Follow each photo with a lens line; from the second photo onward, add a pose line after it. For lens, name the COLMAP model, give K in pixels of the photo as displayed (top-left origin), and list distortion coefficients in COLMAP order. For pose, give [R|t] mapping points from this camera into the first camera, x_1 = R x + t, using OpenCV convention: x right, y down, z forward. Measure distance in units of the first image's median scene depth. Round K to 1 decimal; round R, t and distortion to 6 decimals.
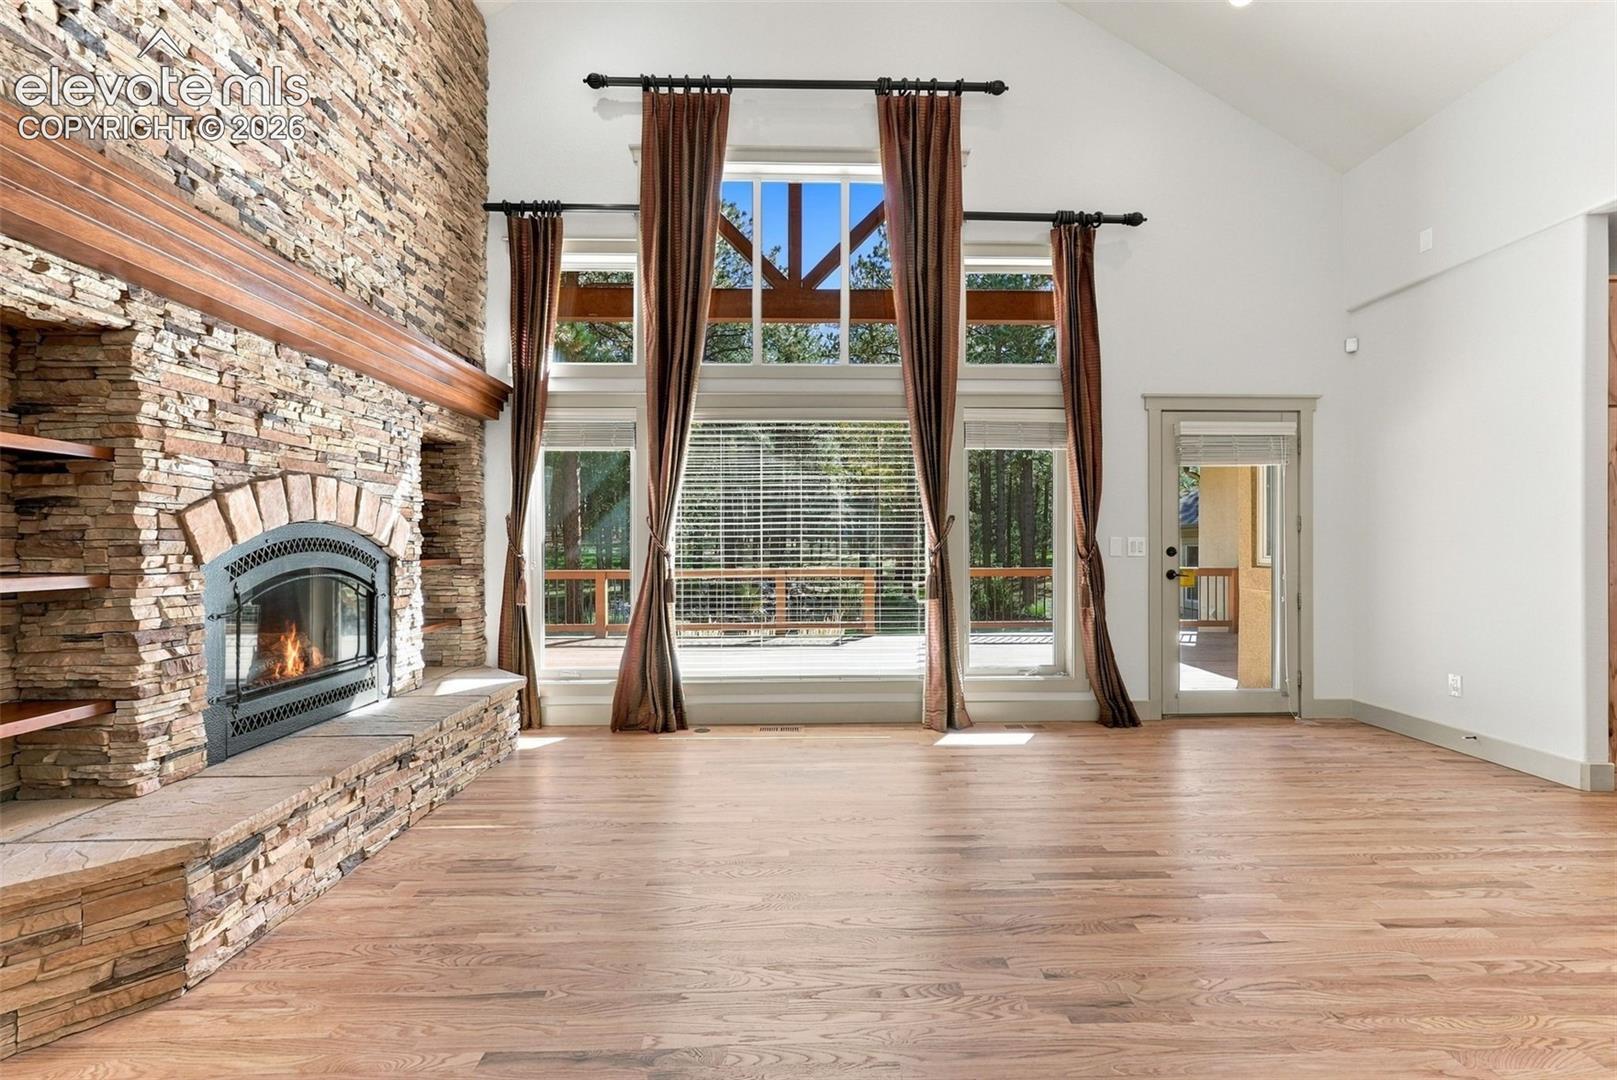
lens RADIAL K [[715.4, 0, 807.2], [0, 715.4, 543.1], [0, 0, 1]] dist [-0.008839, 0.002446]
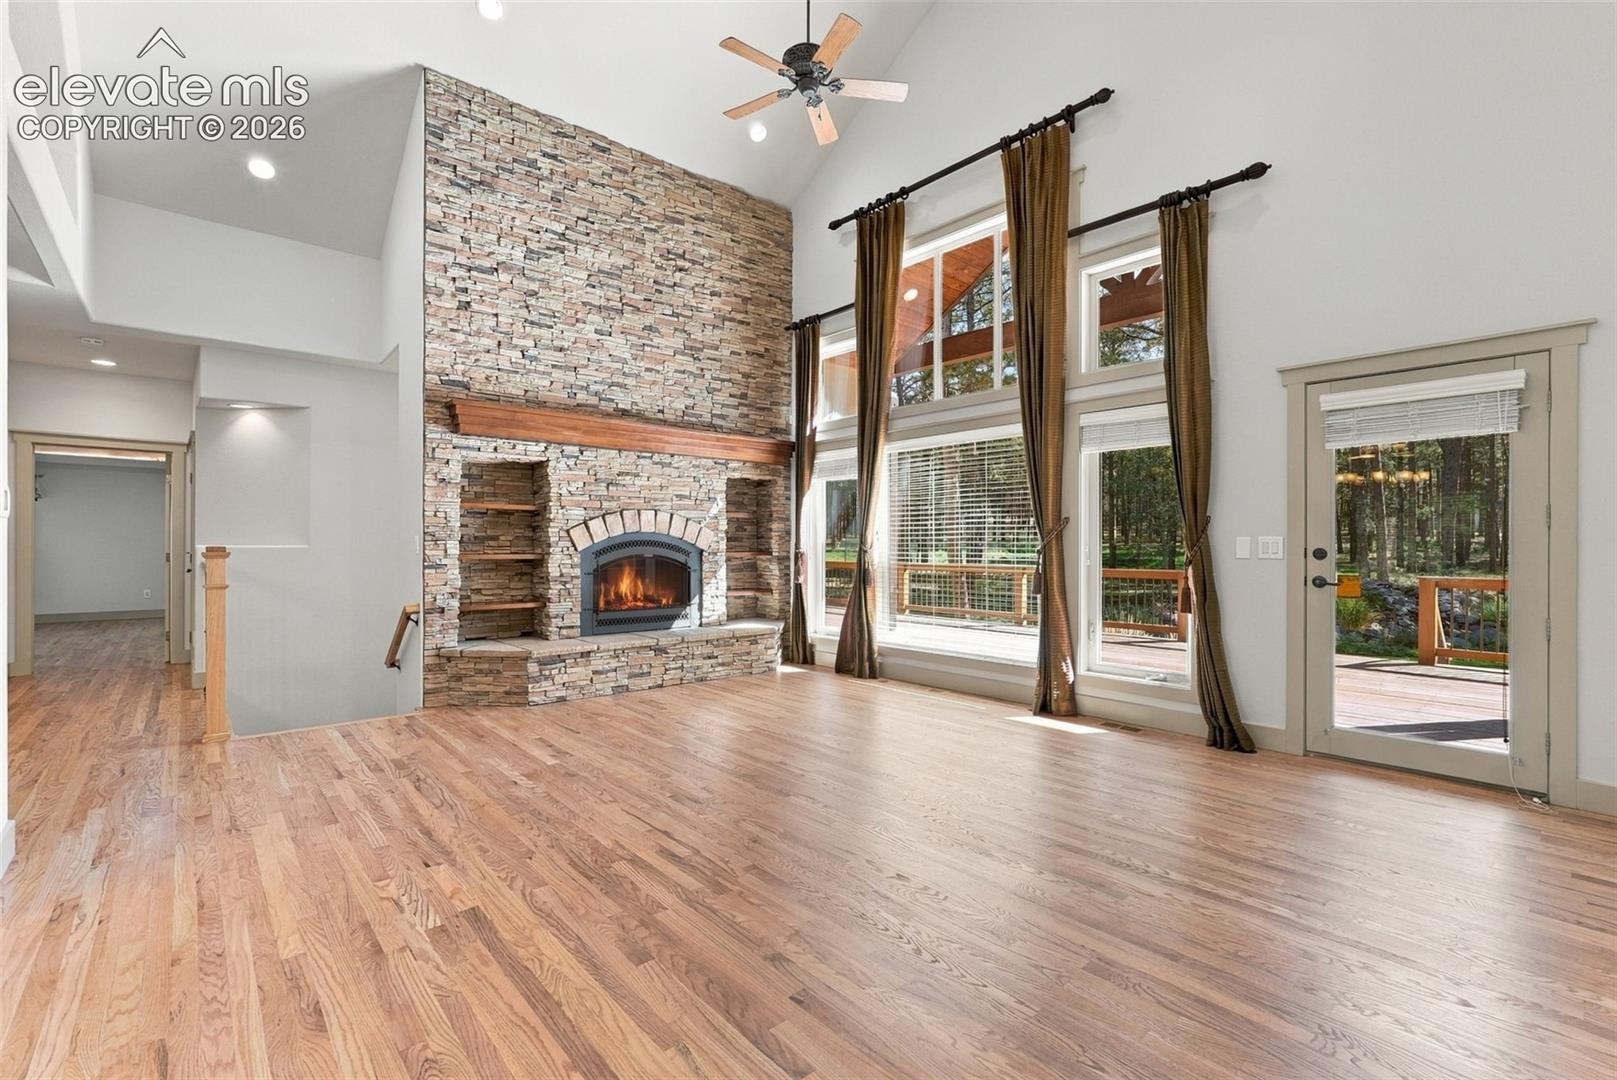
lens RADIAL K [[715.4, 0, 806.2], [0, 715.4, 539.5], [0, 0, 1]] dist [-0.008839, 0.002446]
pose [[0.639745, -0.001467, -0.768586, 0.901706], [-0.000858, 0.999996, -0.002622, -0.002535], [0.768587, 0.002337, 0.639741, 0.026410]]
